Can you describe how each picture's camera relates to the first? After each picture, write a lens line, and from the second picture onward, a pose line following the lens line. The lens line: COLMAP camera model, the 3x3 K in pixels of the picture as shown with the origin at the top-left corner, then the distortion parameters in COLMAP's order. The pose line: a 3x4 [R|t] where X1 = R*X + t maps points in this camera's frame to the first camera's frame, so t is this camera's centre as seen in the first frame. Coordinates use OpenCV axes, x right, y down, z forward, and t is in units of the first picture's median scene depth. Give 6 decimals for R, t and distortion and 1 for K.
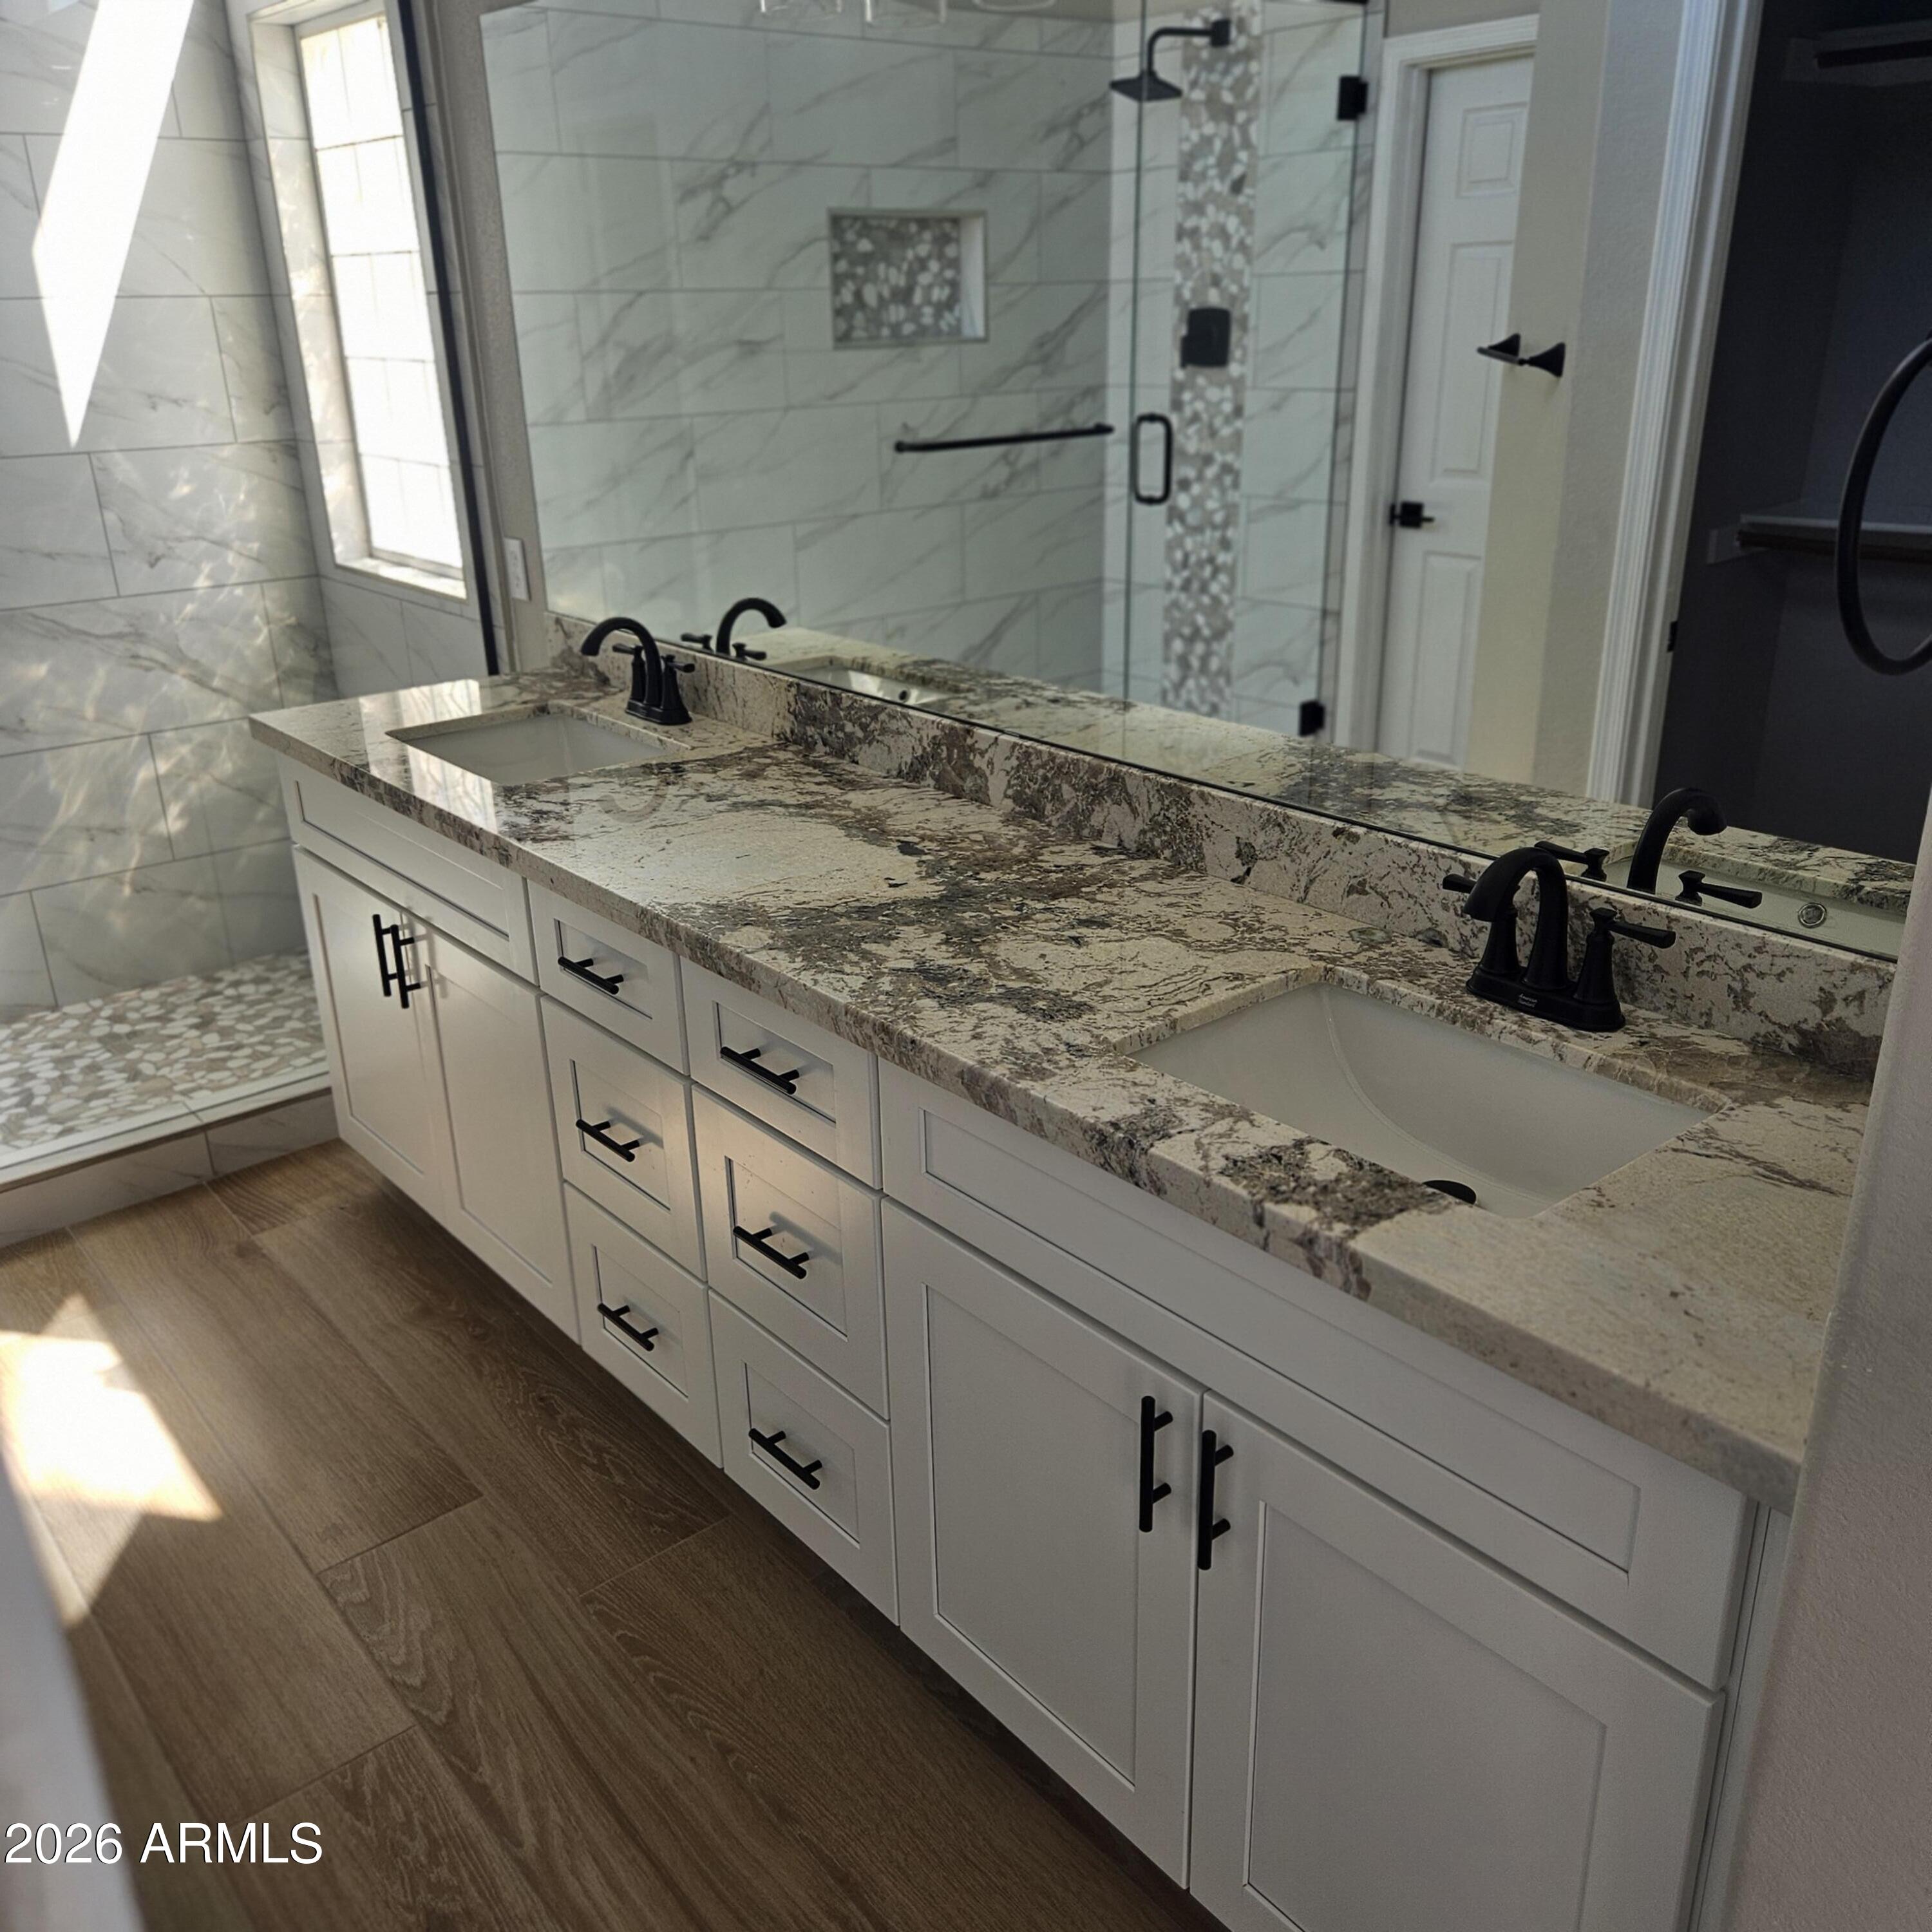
lens RADIAL K [[1706.1, 0, 968.2], [0, 1706.1, 966.4], [0, 0, 1]] dist [0.068299, -0.040865]
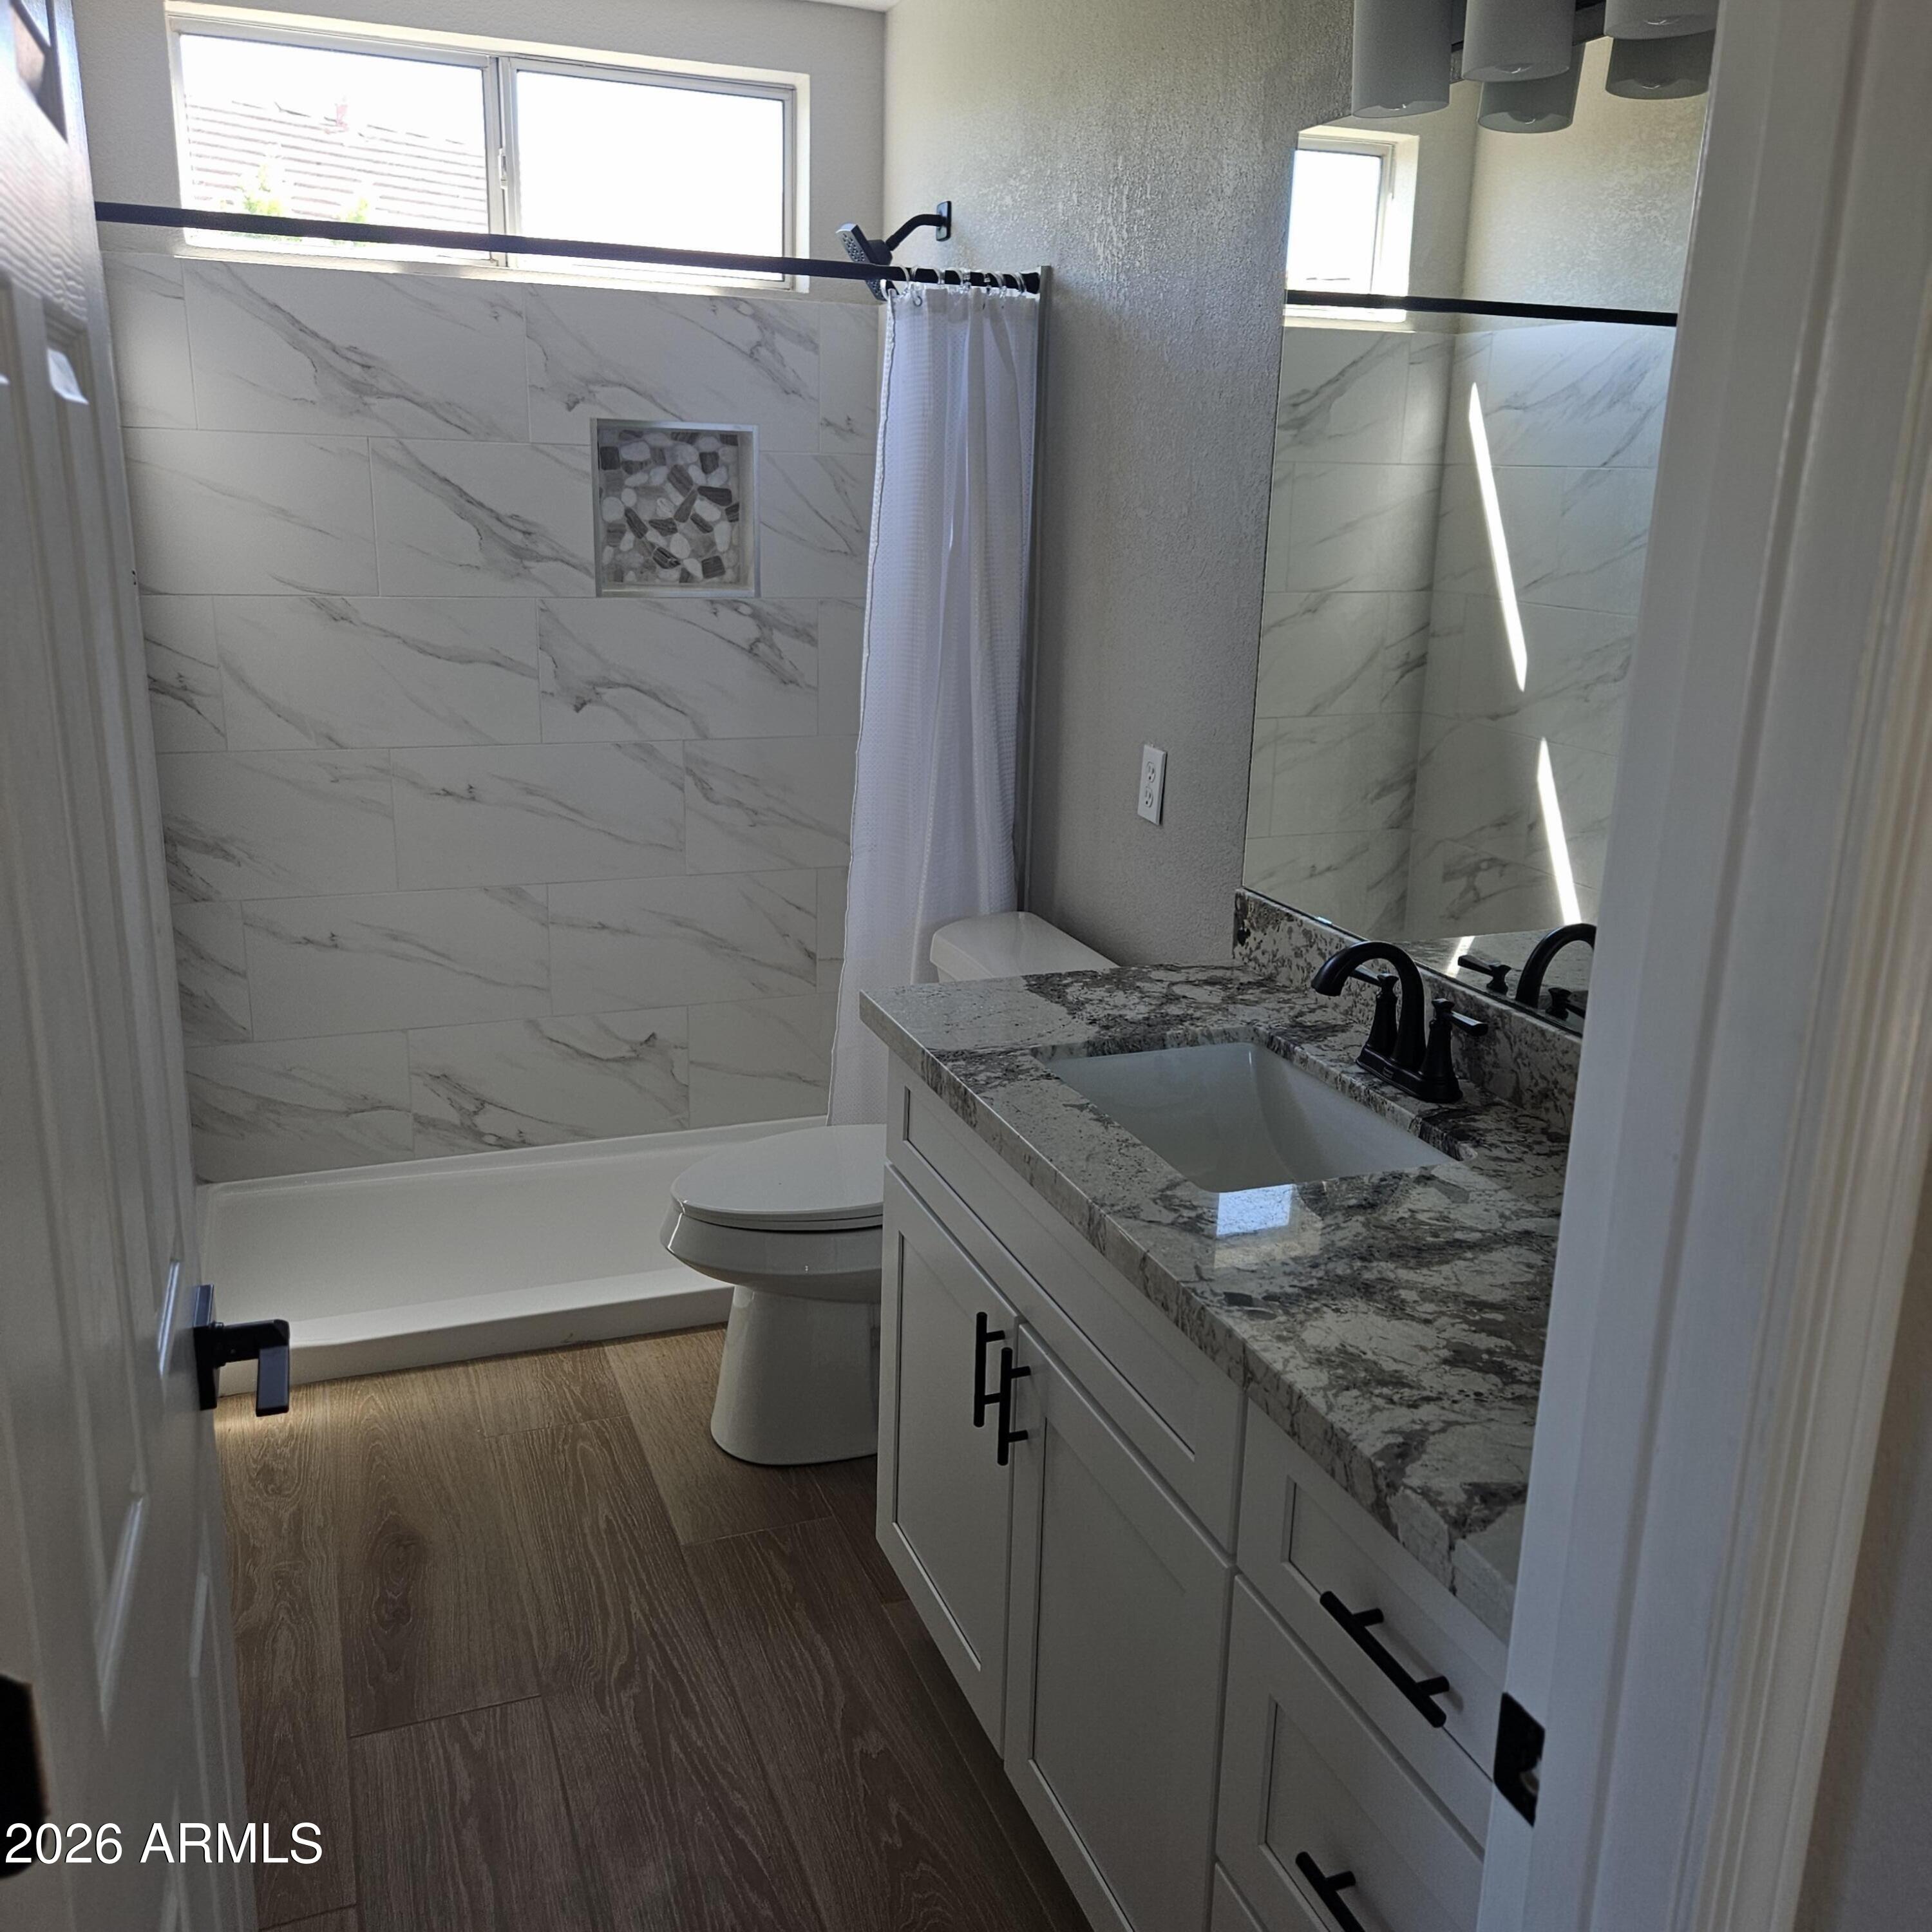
lens RADIAL K [[1706.1, 0, 963.9], [0, 1706.1, 964.7], [0, 0, 1]] dist [0.068299, -0.040865]
pose [[0.943835, 0.117654, -0.308762, -0.145199], [-0.149708, 0.985309, -0.082179, -0.110654], [0.294557, 0.123788, 0.947583, 0.296940]]
